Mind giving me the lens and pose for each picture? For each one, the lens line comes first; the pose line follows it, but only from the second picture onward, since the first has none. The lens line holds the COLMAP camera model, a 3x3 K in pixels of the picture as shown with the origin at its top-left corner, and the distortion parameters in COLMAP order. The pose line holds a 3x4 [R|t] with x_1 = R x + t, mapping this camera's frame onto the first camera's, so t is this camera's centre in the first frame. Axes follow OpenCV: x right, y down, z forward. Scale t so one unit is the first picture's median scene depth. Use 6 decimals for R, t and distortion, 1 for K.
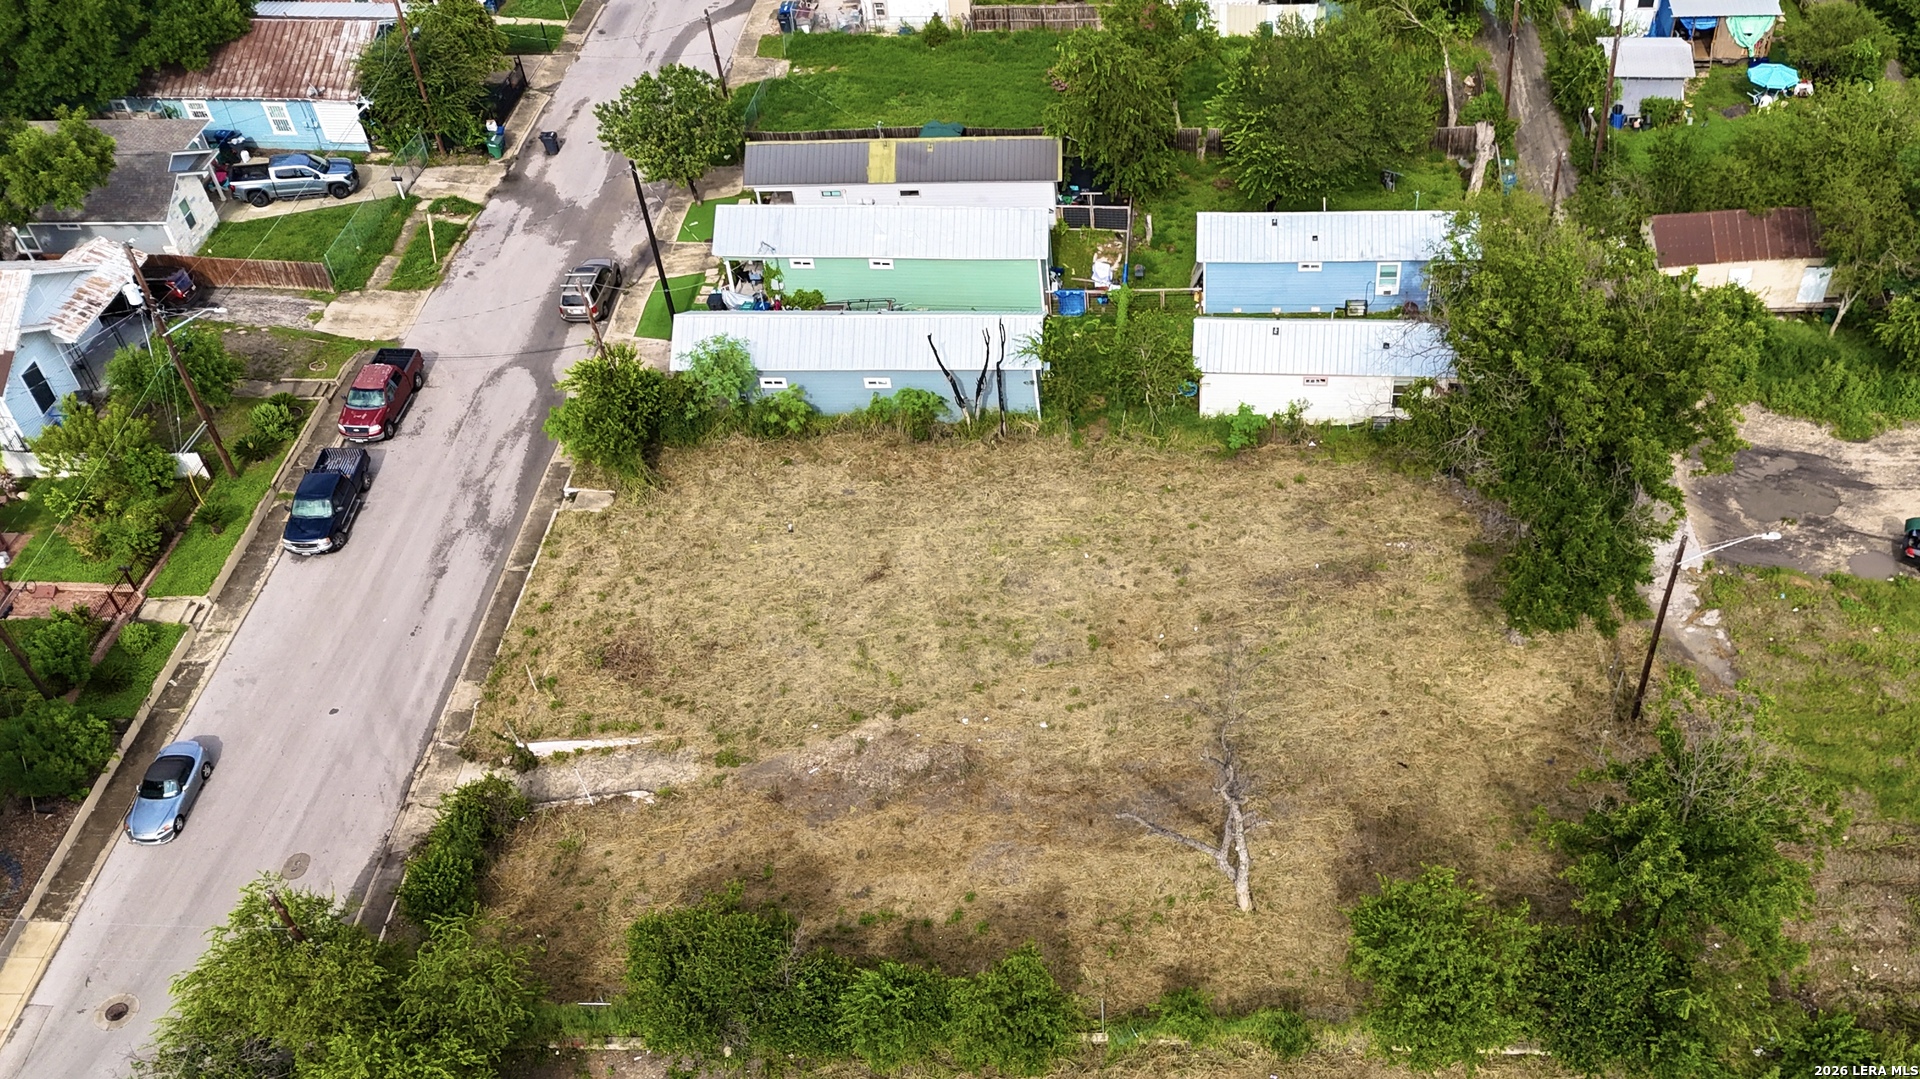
lens RADIAL K [[1712.4, 0, 1168.7], [0, 1712.4, 665.4], [0, 0, 1]] dist [0.138894, -0.267367]
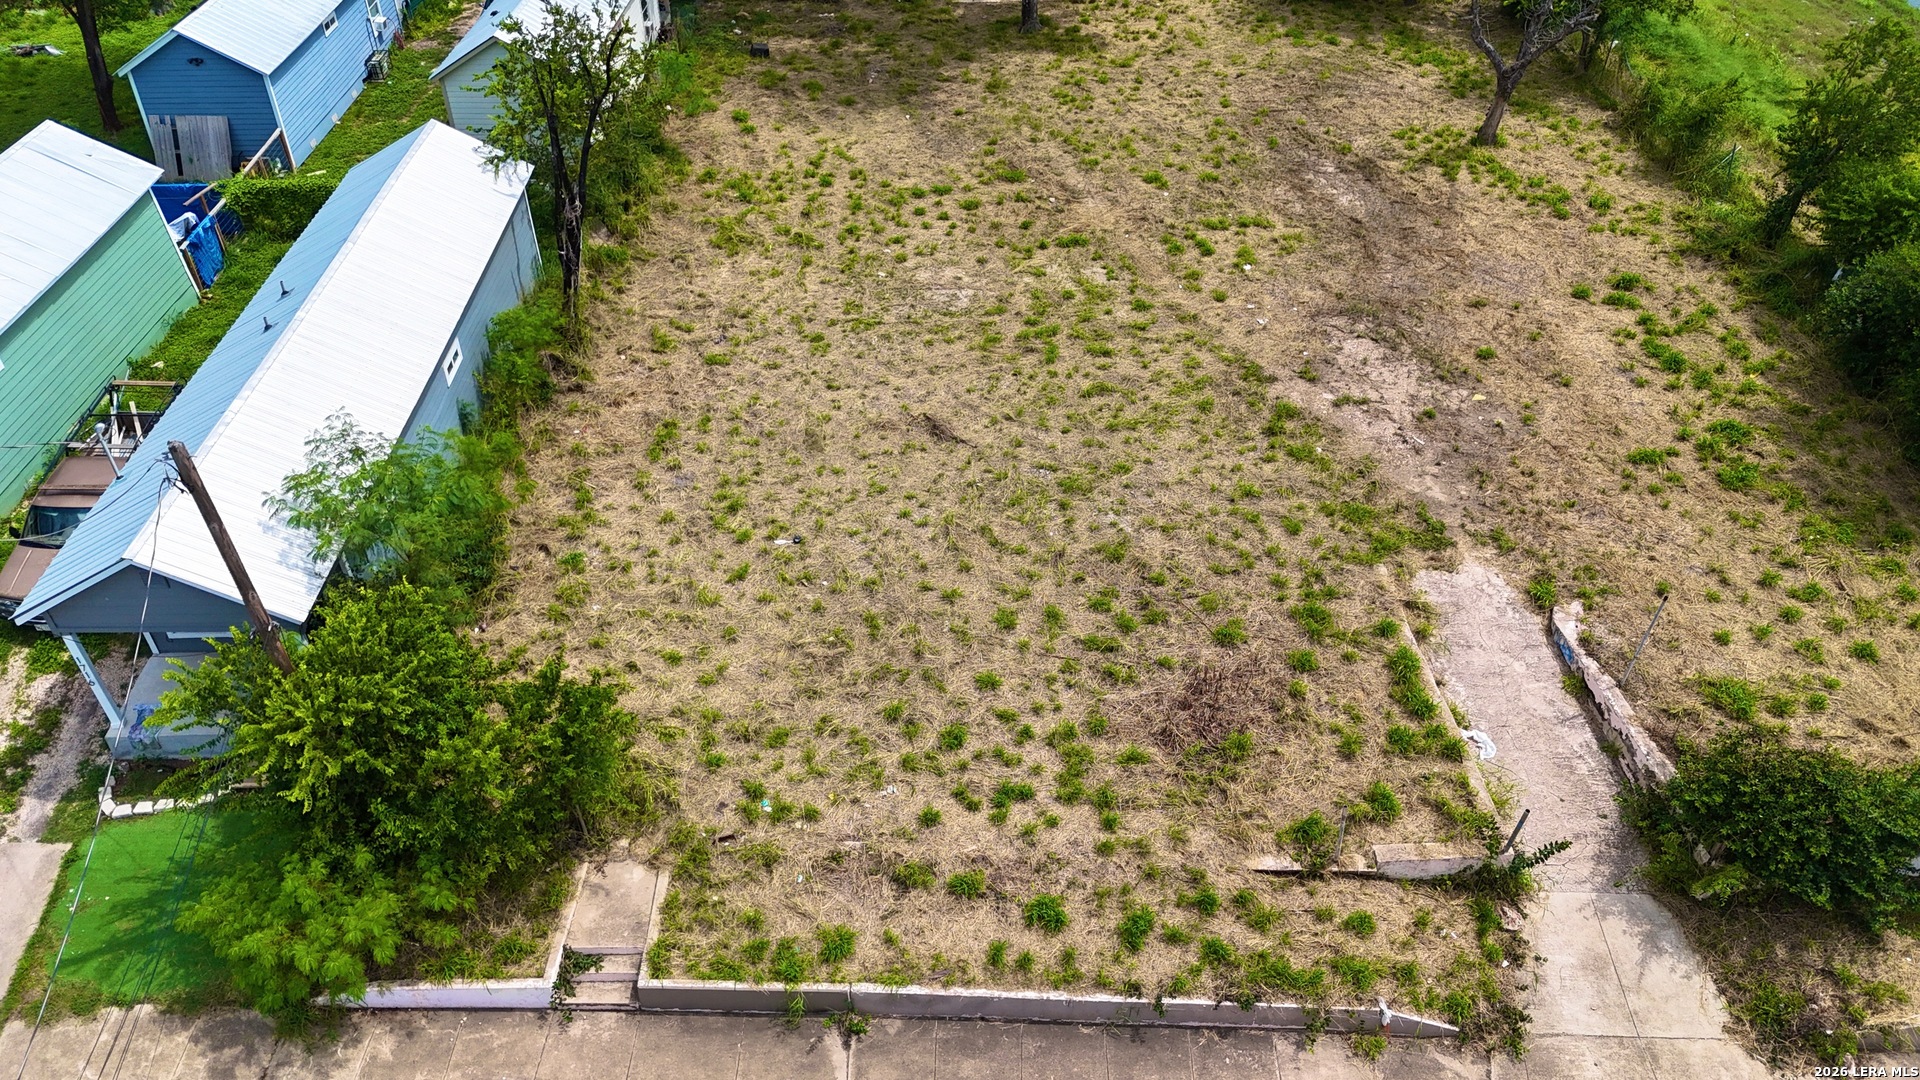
lens RADIAL K [[1407.7, 0, 958.3], [0, 1407.7, 544.4], [0, 0, 1]] dist [0.086146, -0.102357]
pose [[-0.031058, -0.616490, 0.786750, -0.558969], [0.711390, 0.539285, 0.450662, -0.234439], [-0.702111, 0.573683, 0.421816, 0.841142]]
